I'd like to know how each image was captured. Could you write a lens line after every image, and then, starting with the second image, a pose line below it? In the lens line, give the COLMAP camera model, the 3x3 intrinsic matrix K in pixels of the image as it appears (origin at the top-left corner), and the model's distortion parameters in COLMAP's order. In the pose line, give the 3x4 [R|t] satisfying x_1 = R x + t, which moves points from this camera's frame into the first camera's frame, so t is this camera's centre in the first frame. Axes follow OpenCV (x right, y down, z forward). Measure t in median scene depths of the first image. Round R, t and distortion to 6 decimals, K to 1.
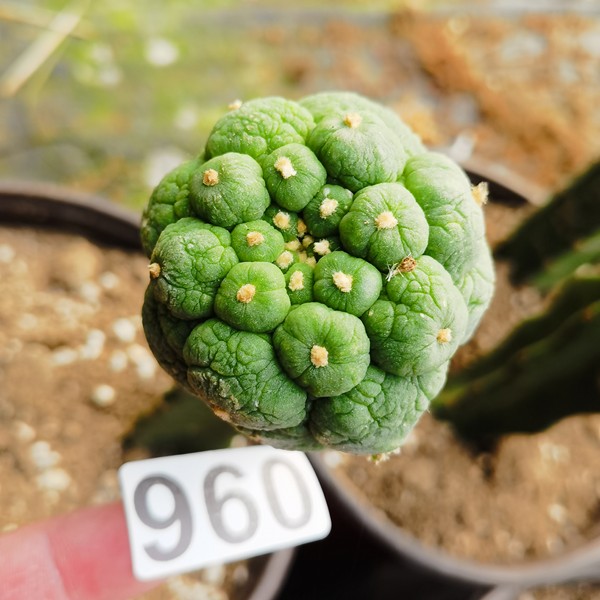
lens RADIAL K [[651.2, 0, 298.4], [0, 651.2, 299.7], [0, 0, 1]] dist [0.006658, -0.020697]
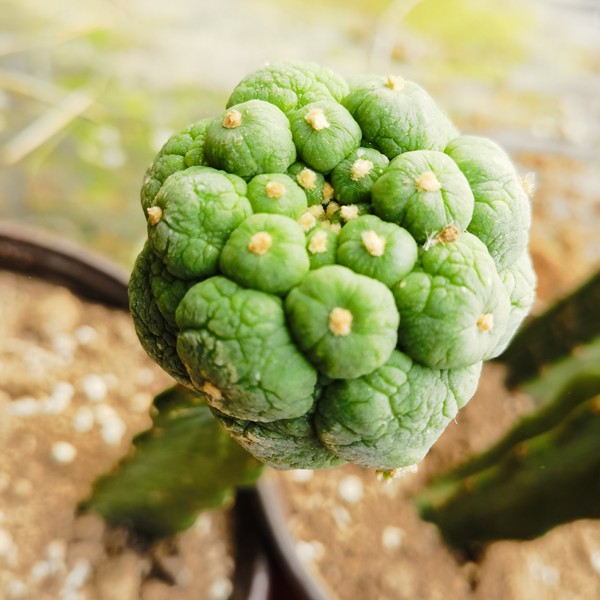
lens RADIAL K [[669.3, 0, 301.5], [0, 669.3, 301.6], [0, 0, 1]] dist [-0.006968, -0.007754]
pose [[0.994403, 0.103451, 0.021465, -0.035609], [-0.099065, 0.983563, -0.150964, 0.181263], [-0.036730, 0.147993, 0.988306, 0.138125]]
